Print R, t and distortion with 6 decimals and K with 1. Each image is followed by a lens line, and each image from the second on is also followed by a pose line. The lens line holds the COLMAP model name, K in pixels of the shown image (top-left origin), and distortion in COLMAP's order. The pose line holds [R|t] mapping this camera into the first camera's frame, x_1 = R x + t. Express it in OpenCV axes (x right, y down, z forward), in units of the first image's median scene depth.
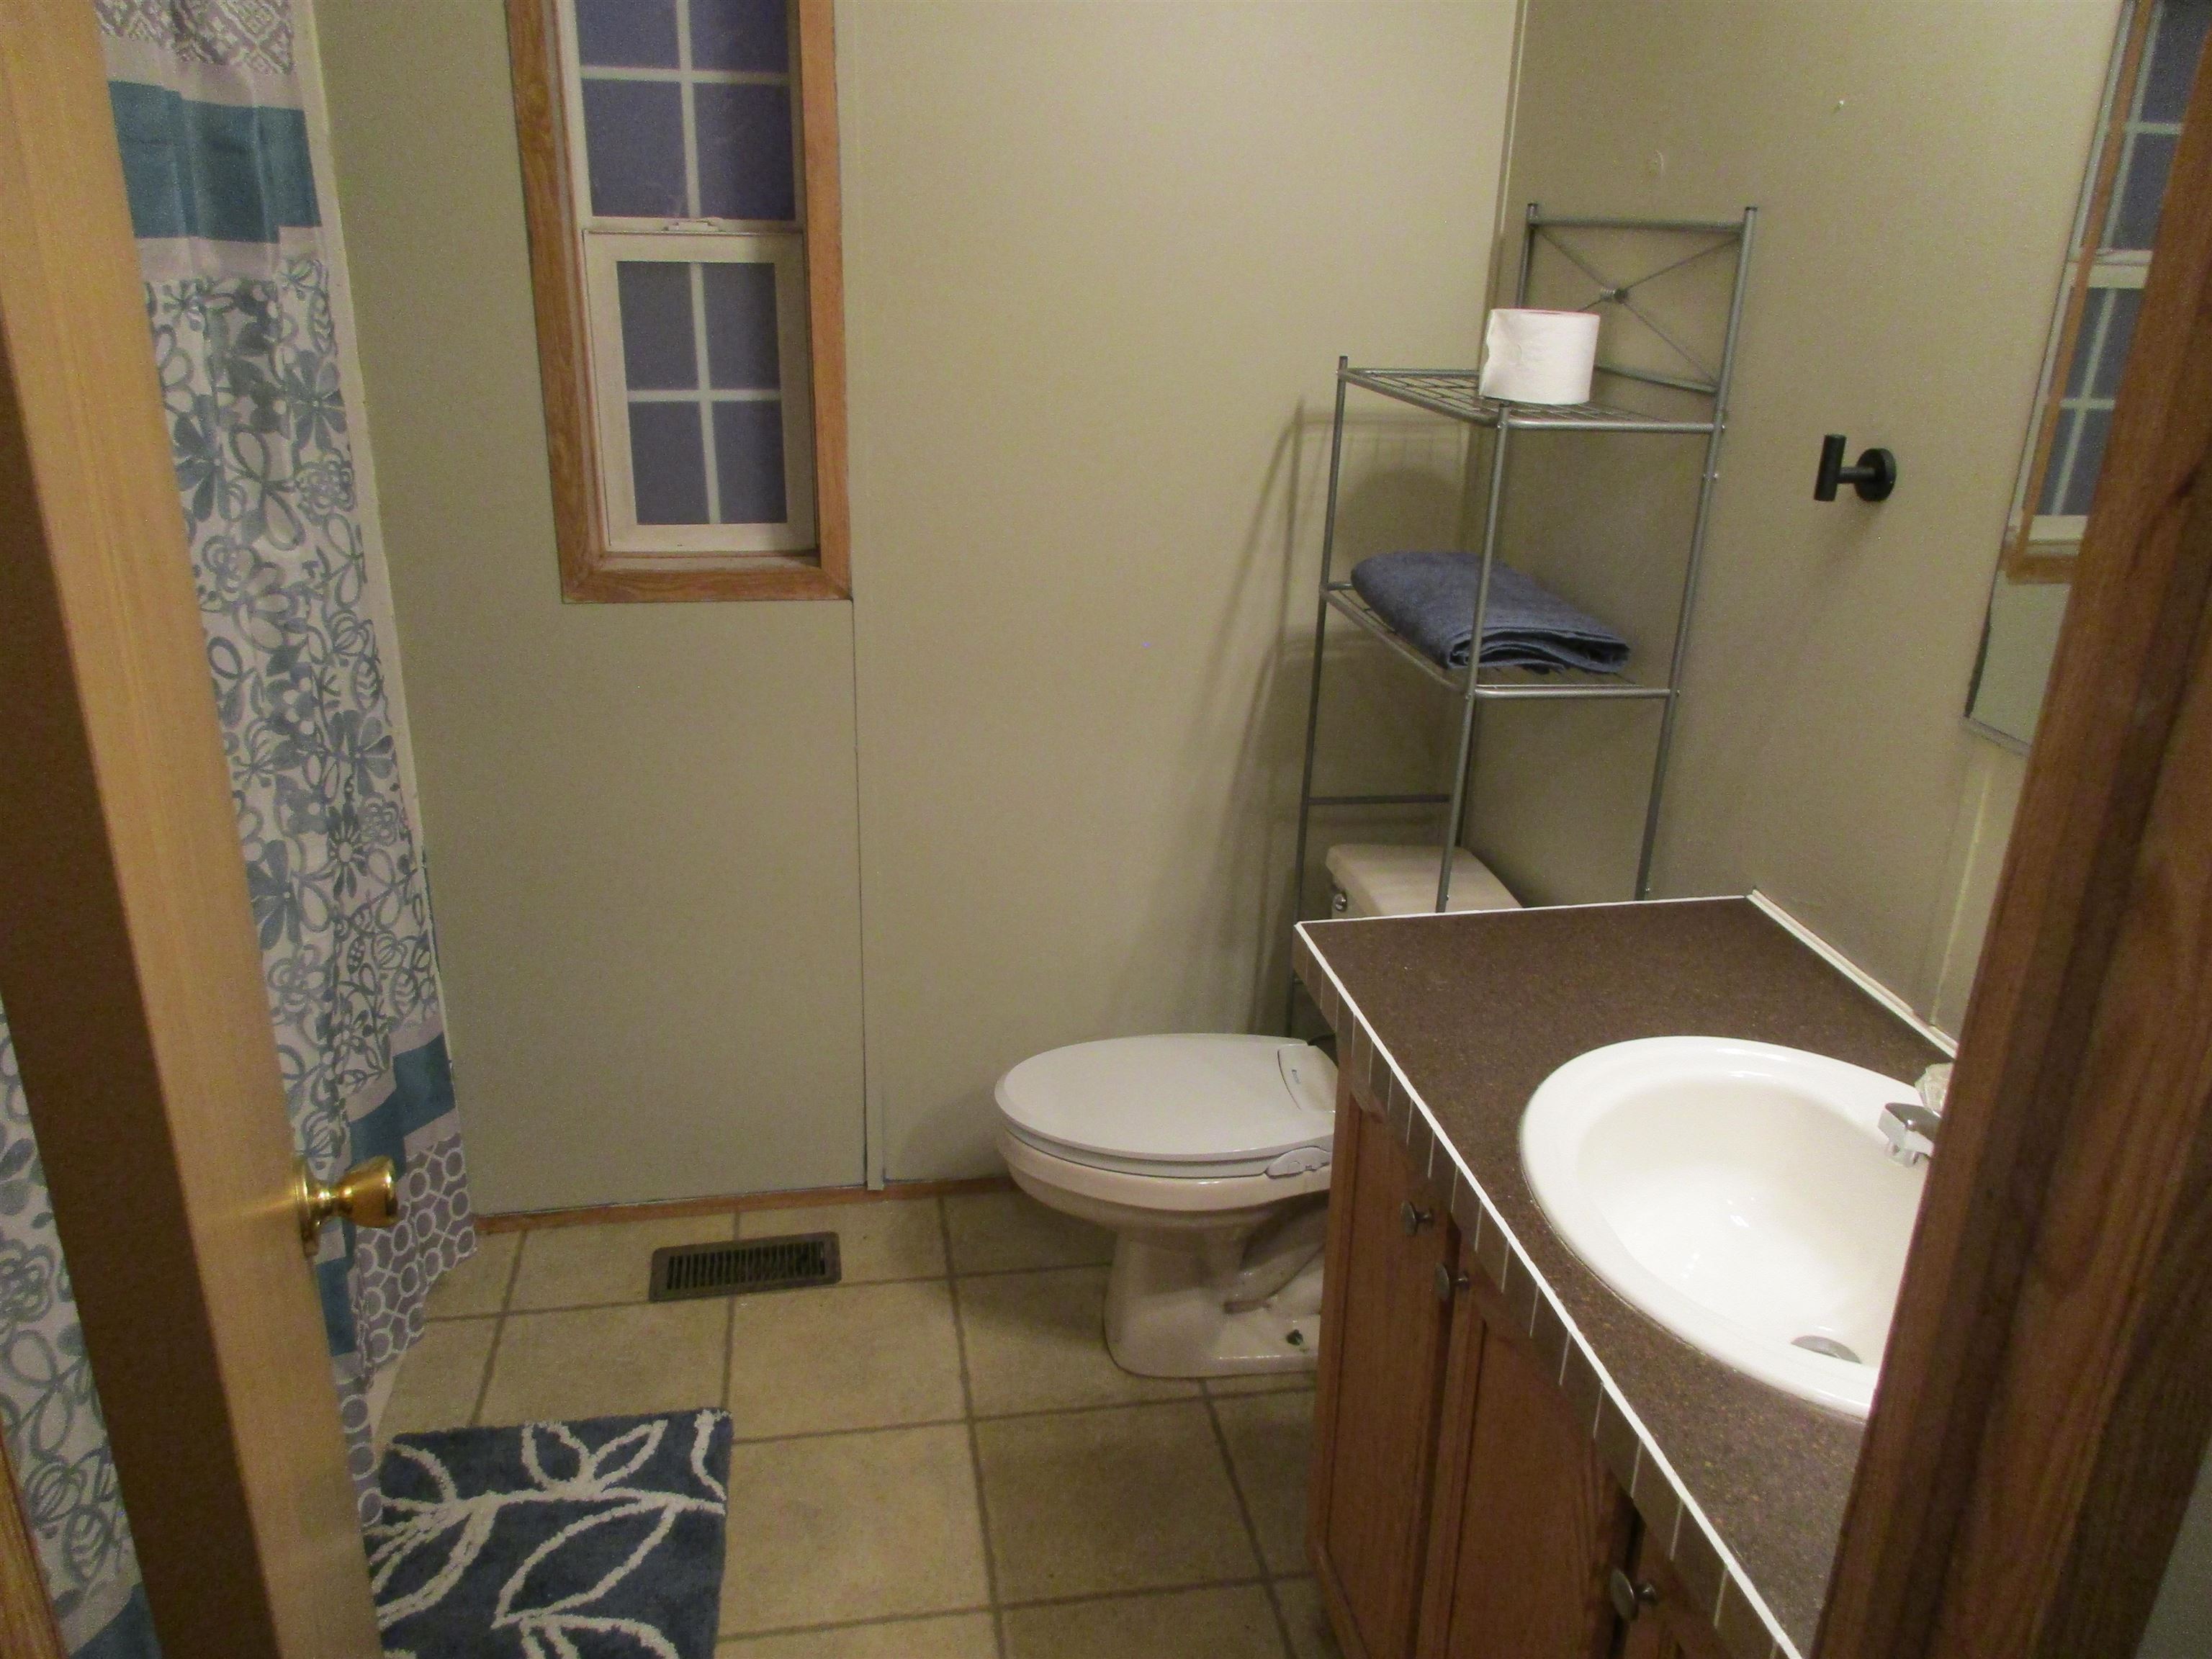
lens RADIAL K [[1637.1, 0, 1111.9], [0, 1637.1, 823.1], [0, 0, 1]] dist [-0.009647, -0.001116]
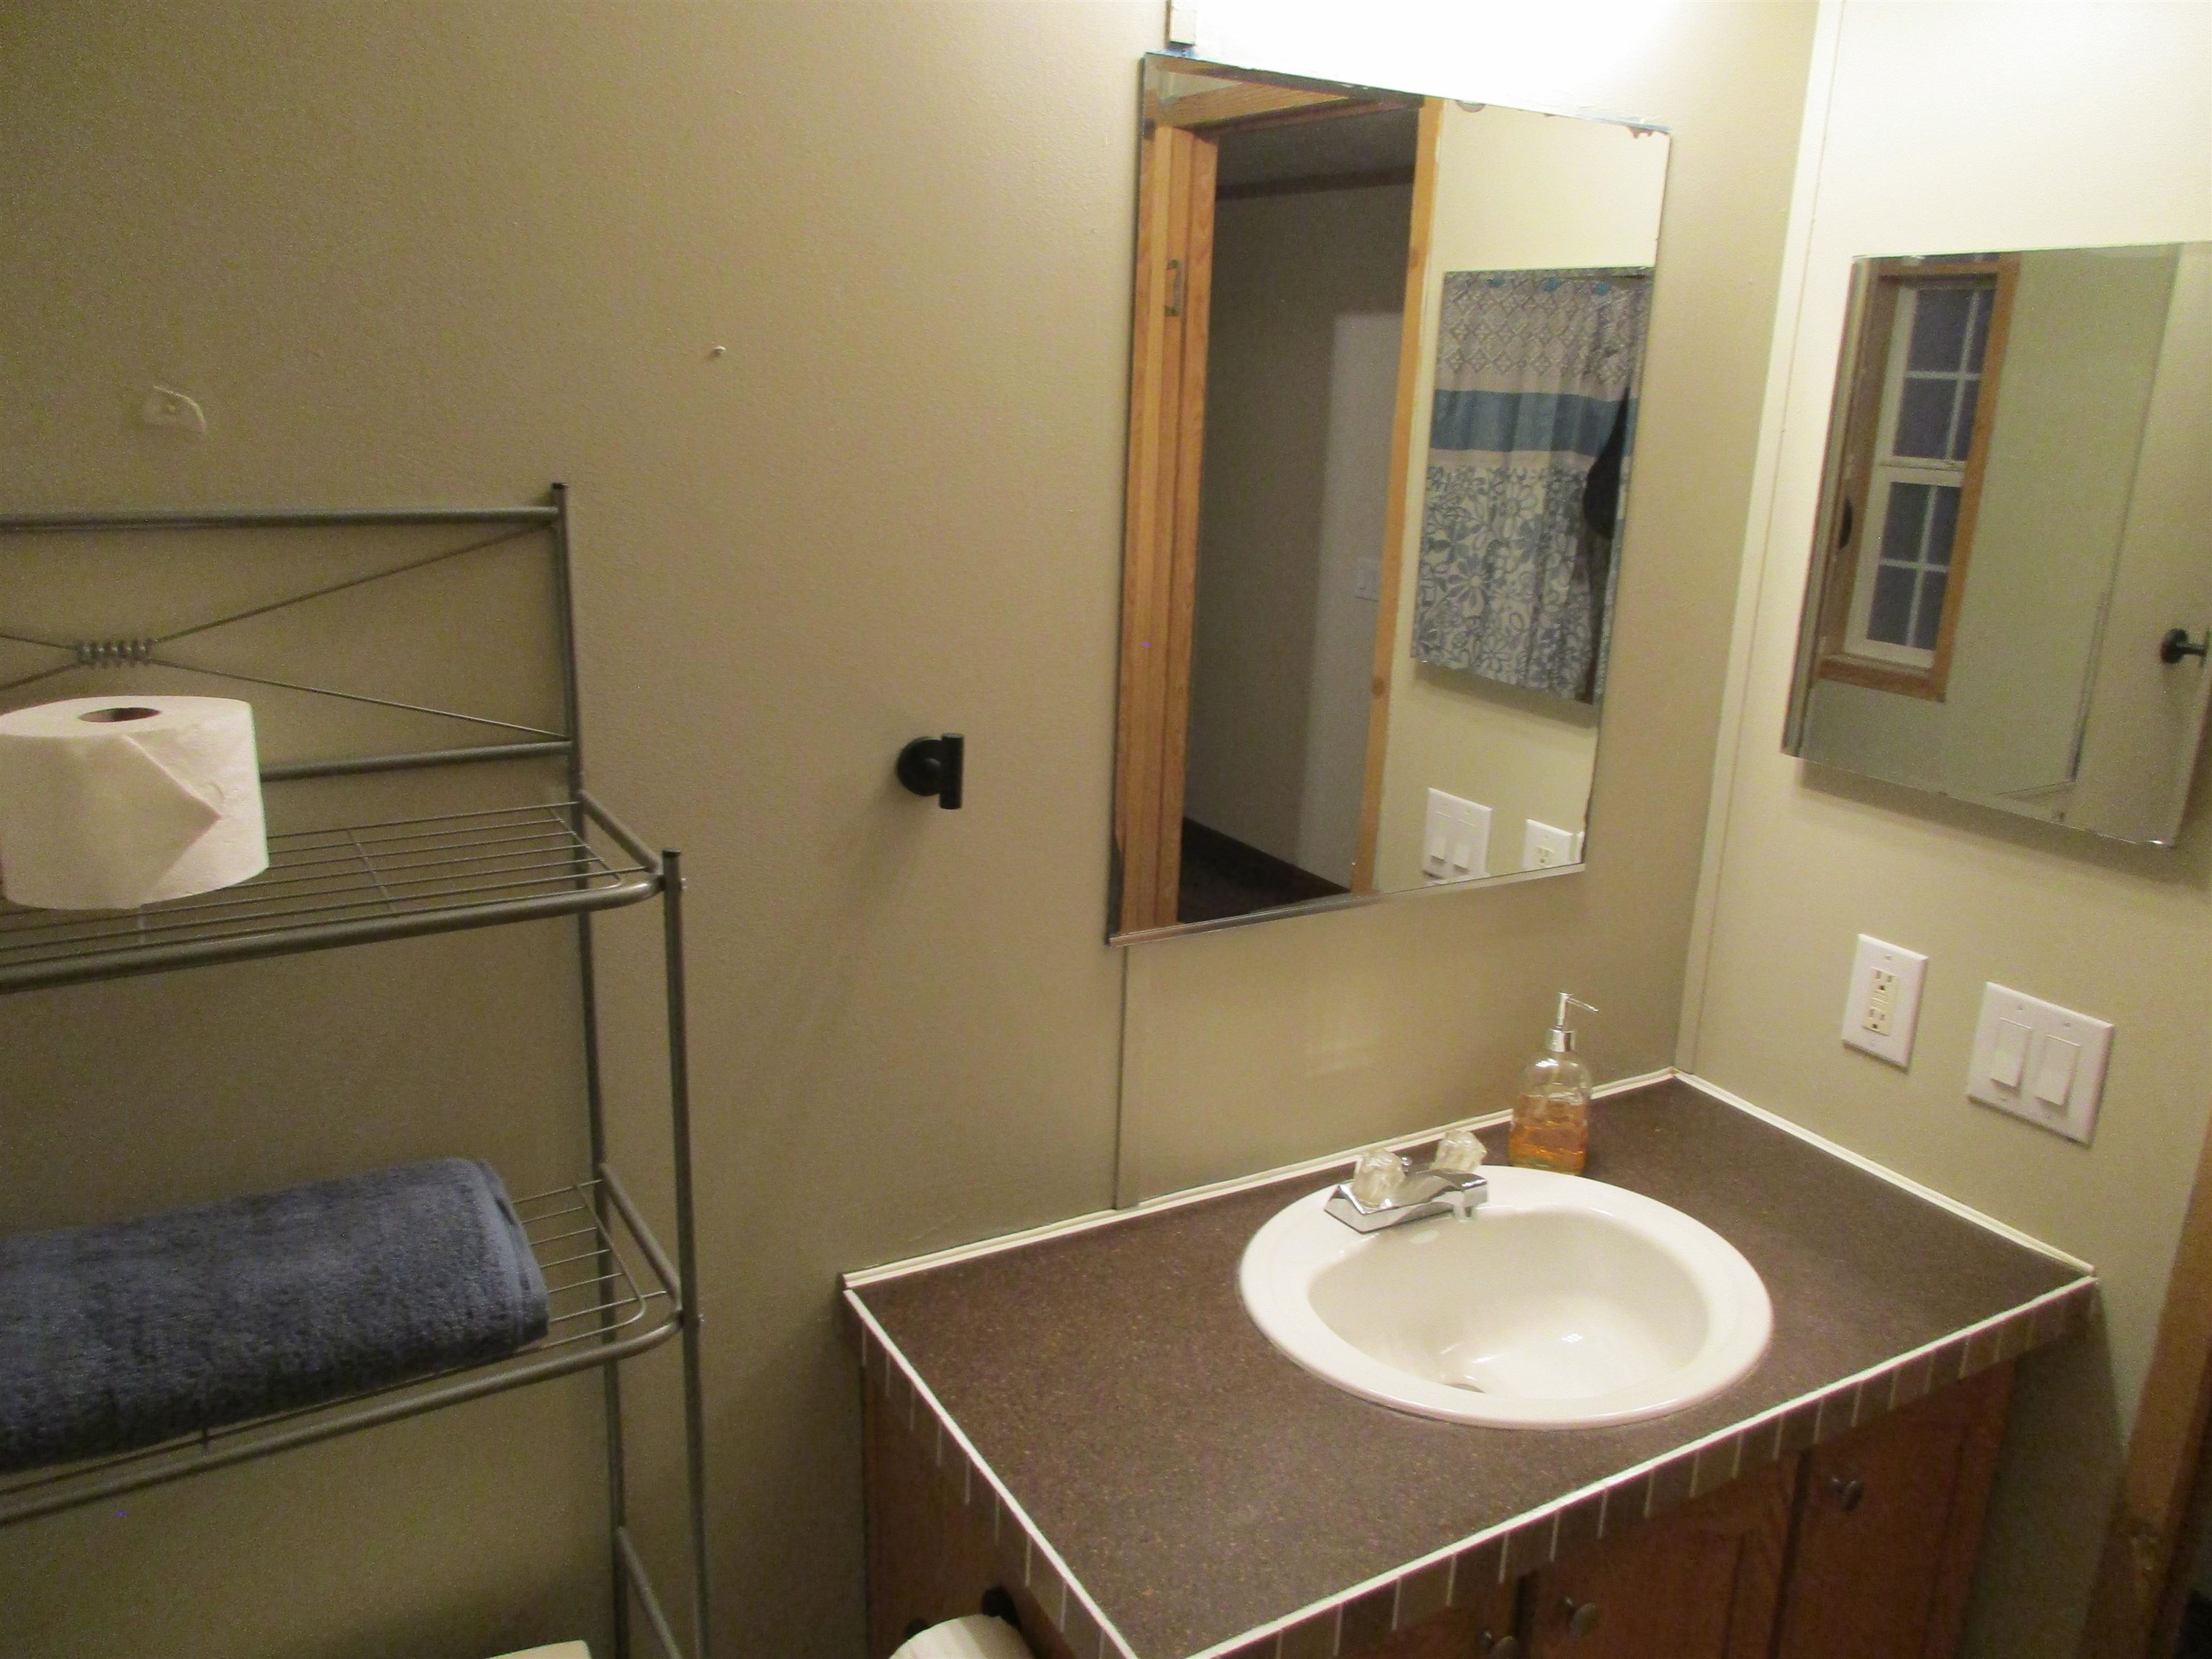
lens RADIAL K [[1637.1, 0, 1114.0], [0, 1637.1, 833.1], [0, 0, 1]] dist [-0.009647, -0.001116]
pose [[0.379962, 0.247790, -0.891195, 1.026952], [-0.355730, 0.928501, 0.106497, 0.100670], [0.853865, 0.276560, 0.440942, -0.335982]]
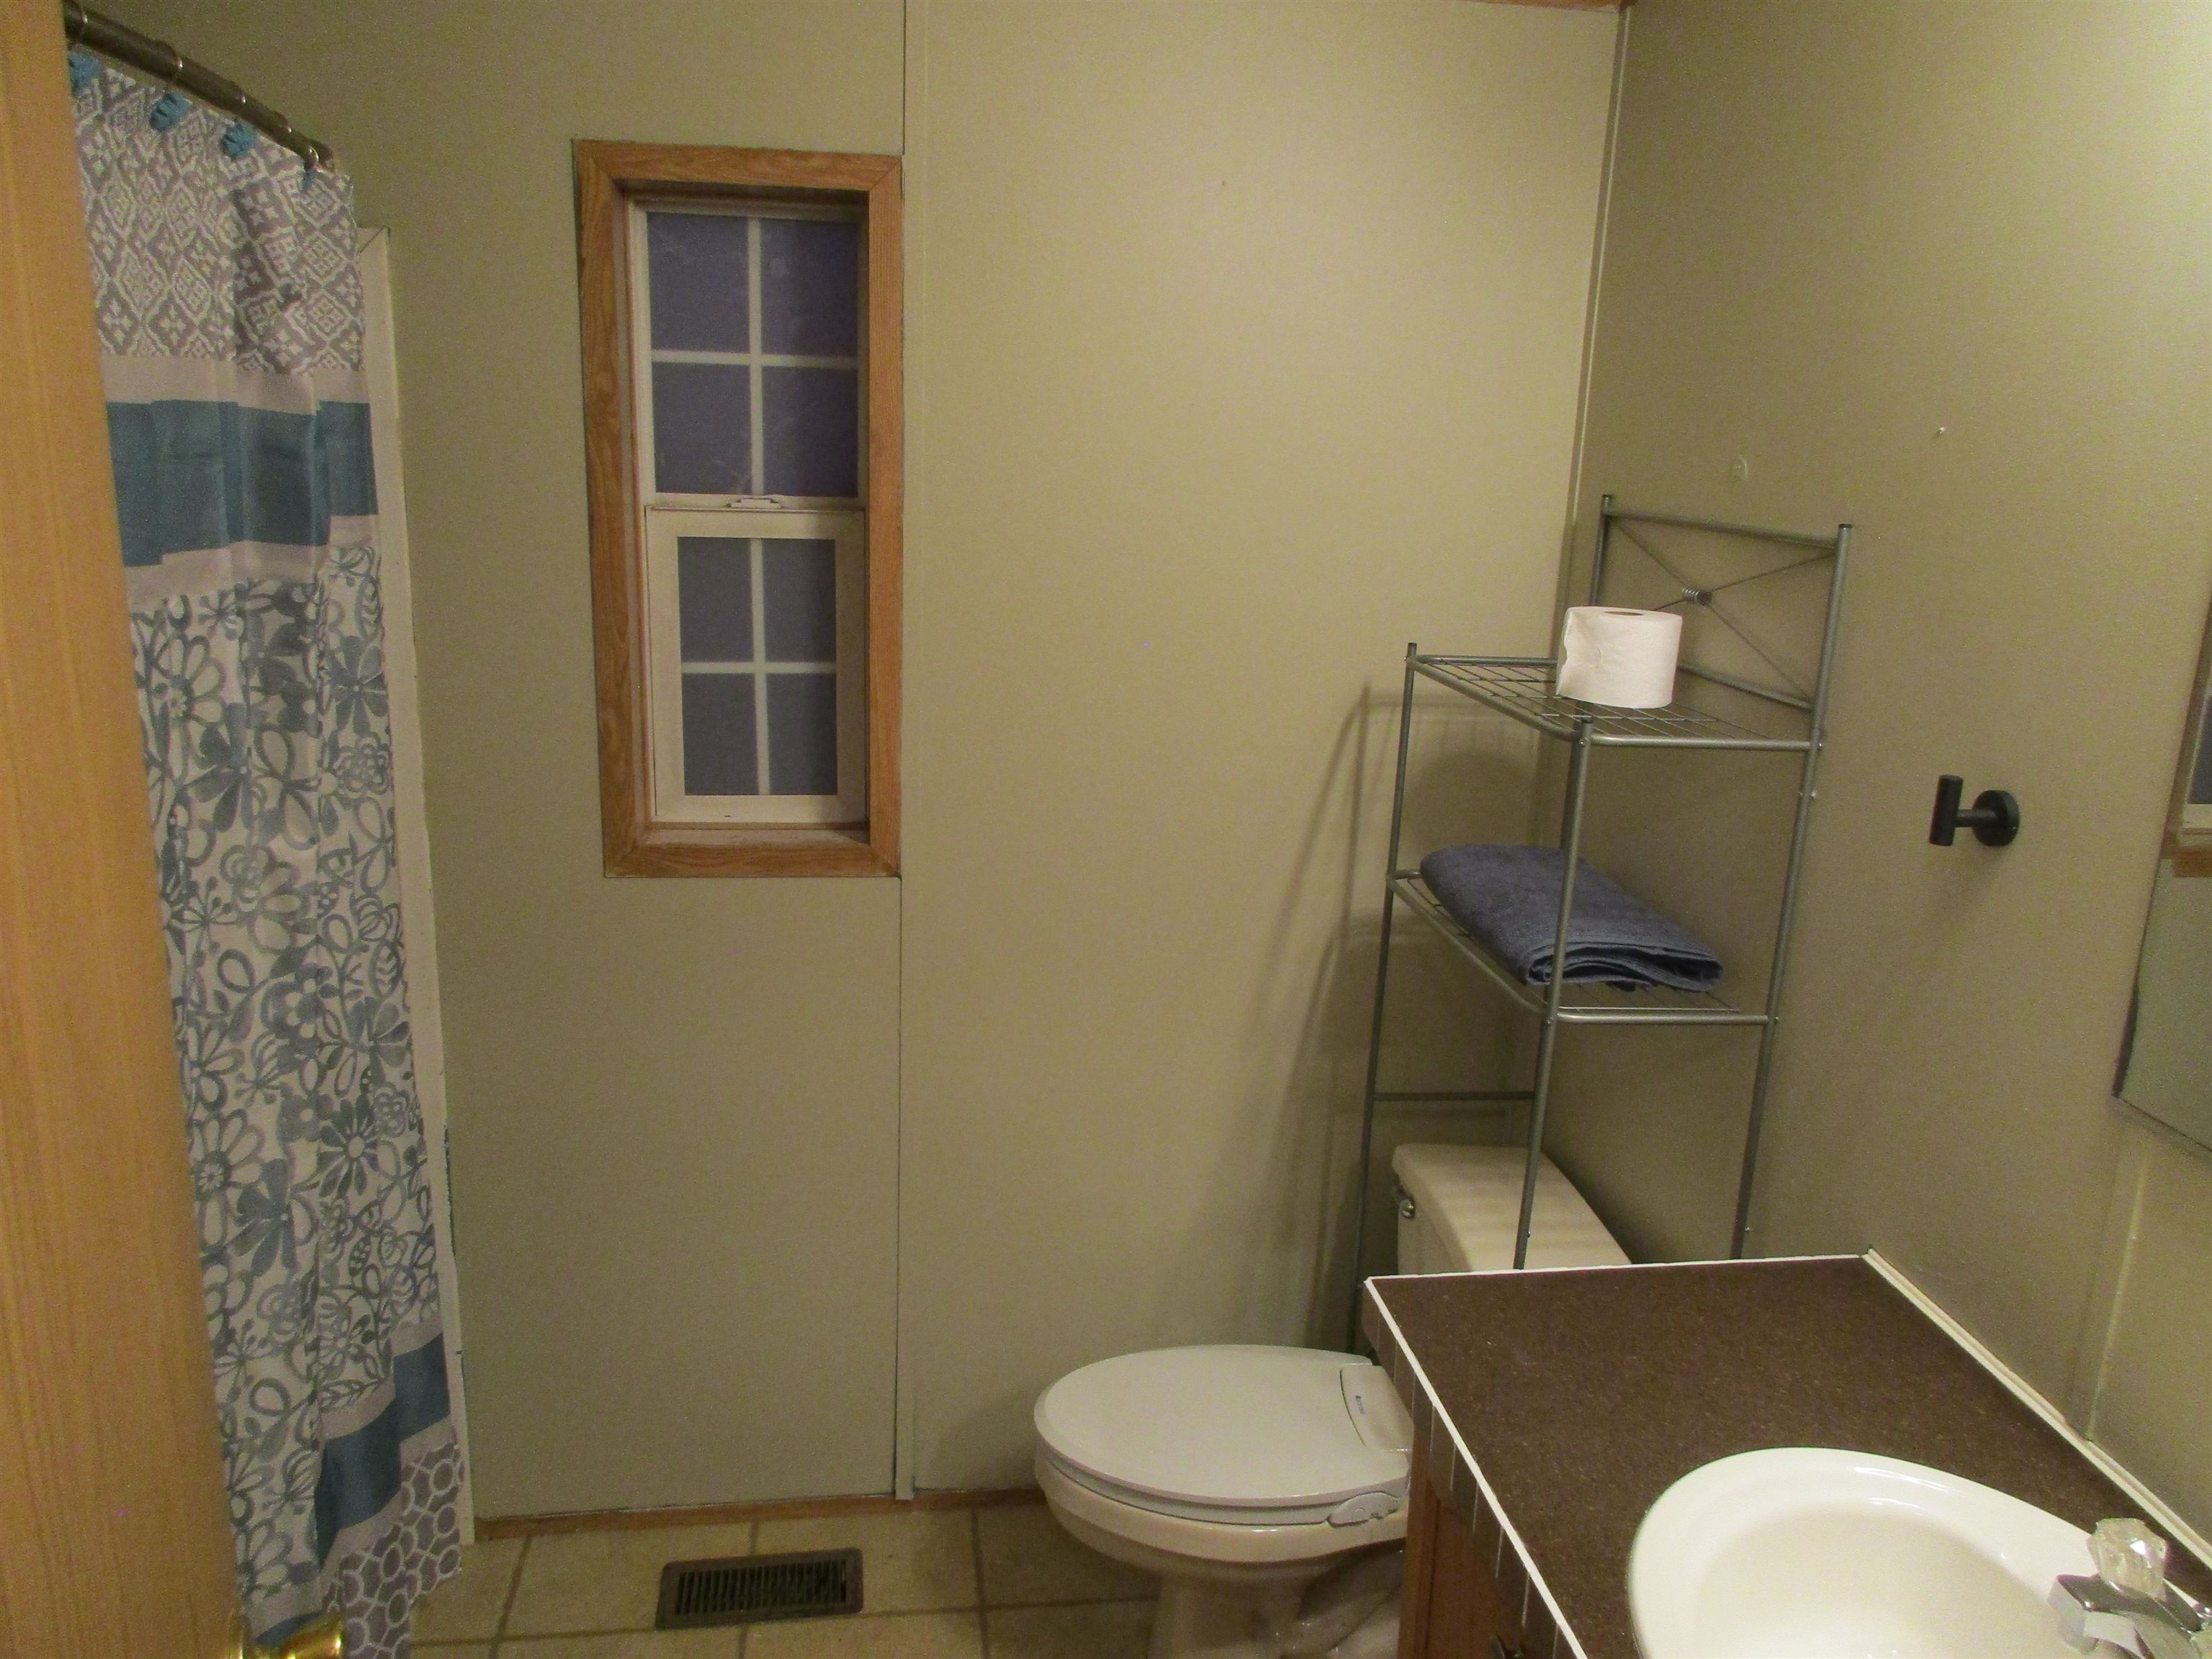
lens RADIAL K [[1637.1, 0, 1115.4], [0, 1637.1, 823.0], [0, 0, 1]] dist [-0.009647, -0.001116]
pose [[0.999351, 0.017273, -0.031626, -0.002196], [-0.021016, 0.992288, -0.122162, -0.058022], [0.029272, 0.122747, 0.992006, 0.043640]]
